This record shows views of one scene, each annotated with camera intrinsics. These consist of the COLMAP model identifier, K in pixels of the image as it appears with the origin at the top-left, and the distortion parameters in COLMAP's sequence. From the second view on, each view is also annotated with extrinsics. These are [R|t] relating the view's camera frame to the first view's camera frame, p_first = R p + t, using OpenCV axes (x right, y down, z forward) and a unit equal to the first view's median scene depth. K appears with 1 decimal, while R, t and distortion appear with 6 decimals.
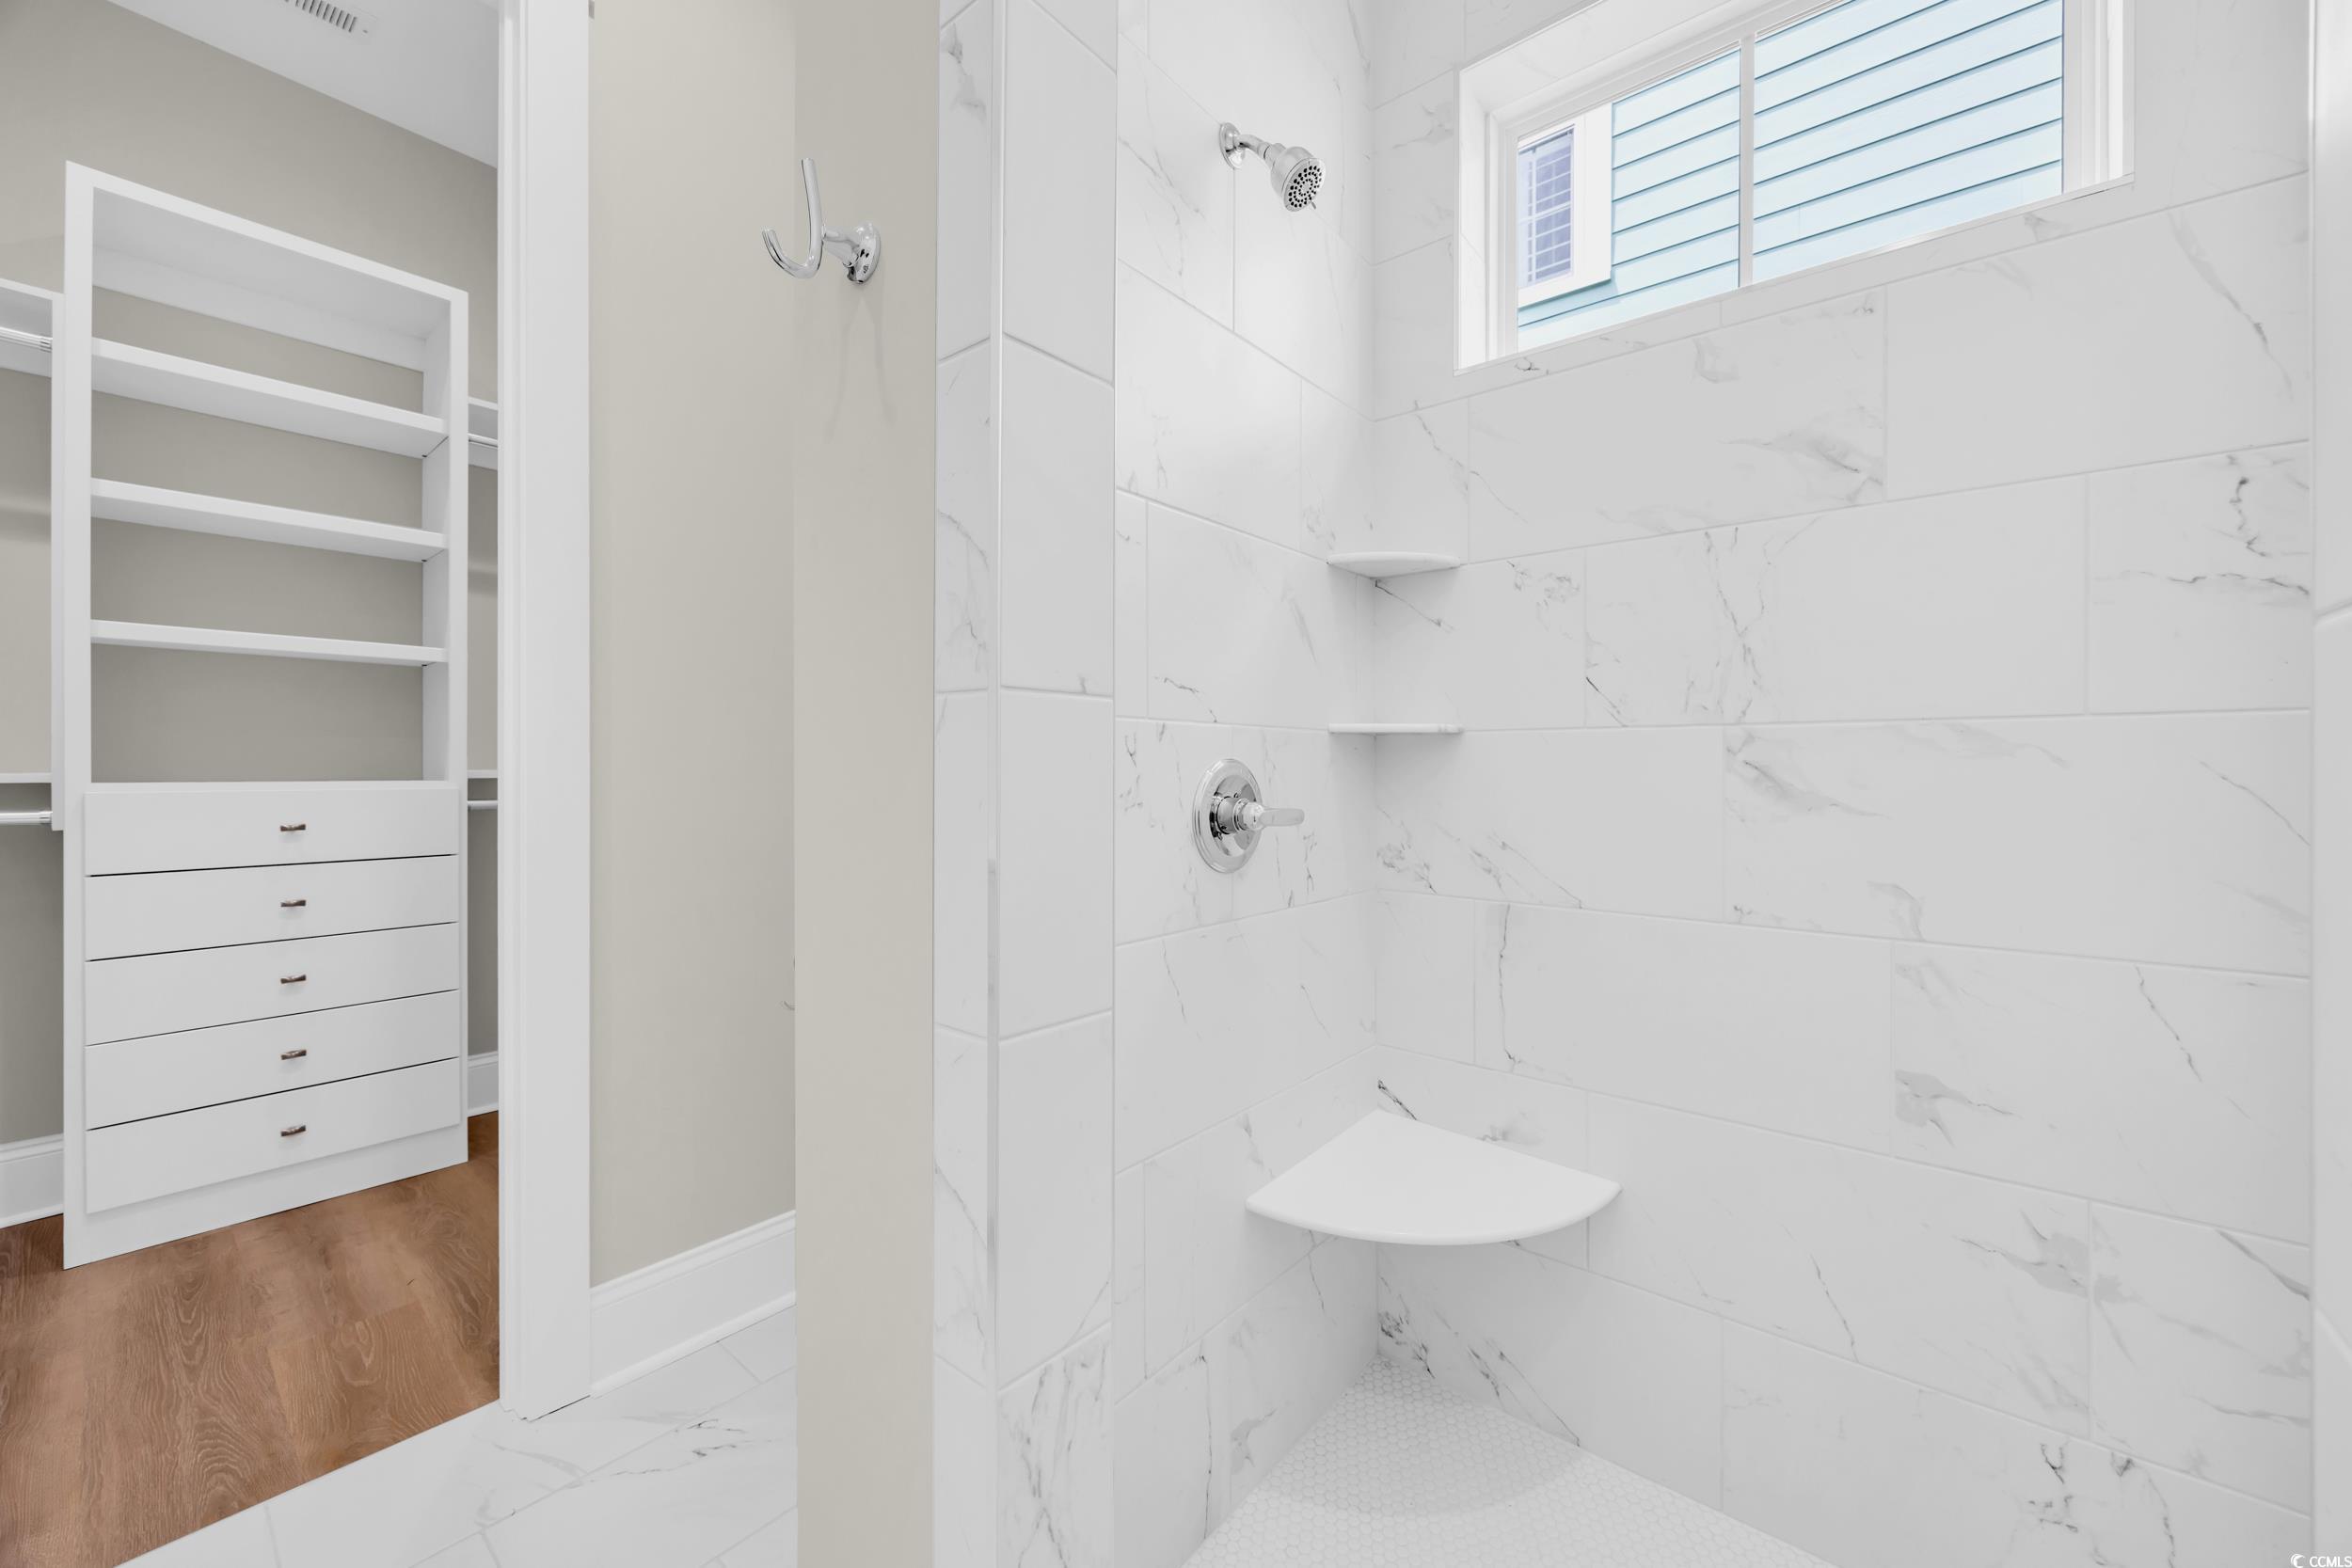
lens RADIAL K [[916.7, 0, 1186.0], [0, 916.7, 765.8], [0, 0, 1]] dist [0.000236, 0.000786]
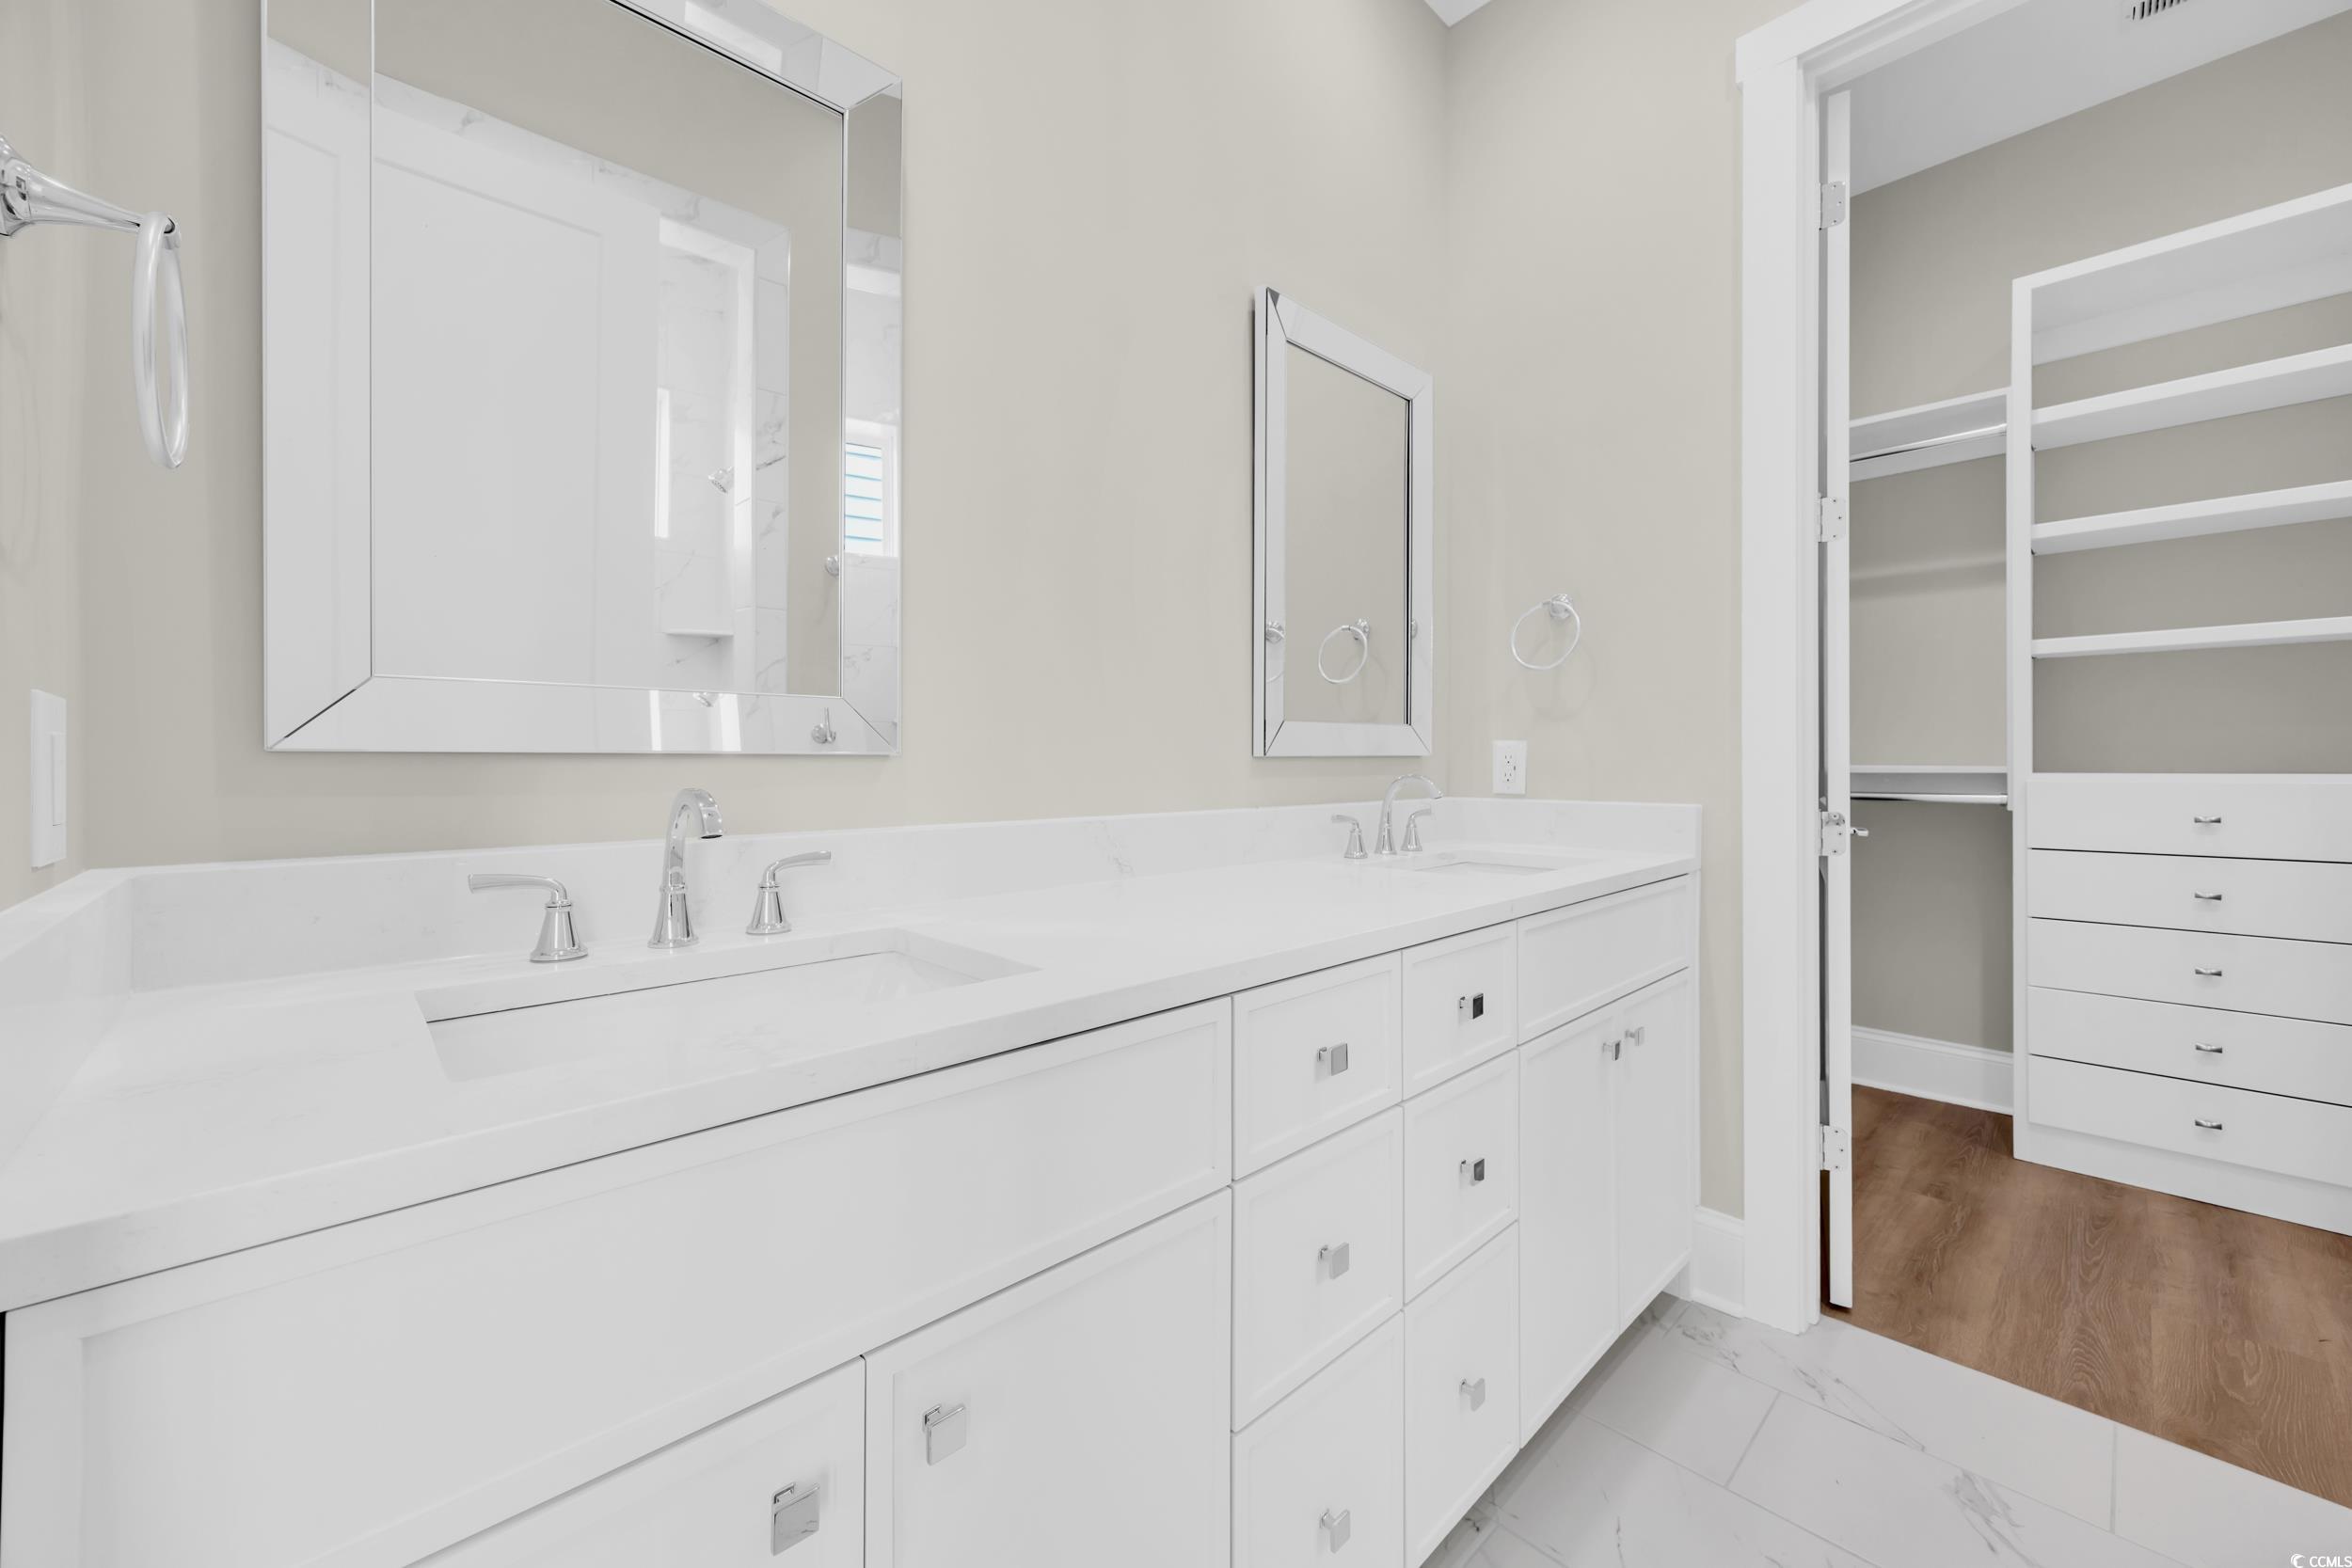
lens RADIAL K [[916.7, 0, 1186.0], [0, 916.7, 765.8], [0, 0, 1]] dist [0.000236, 0.000786]
pose [[-0.101102, 0.005065, -0.994863, 0.146977], [0.003966, 0.999981, 0.004688, -0.001260], [0.994868, -0.003471, -0.101120, -0.001803]]
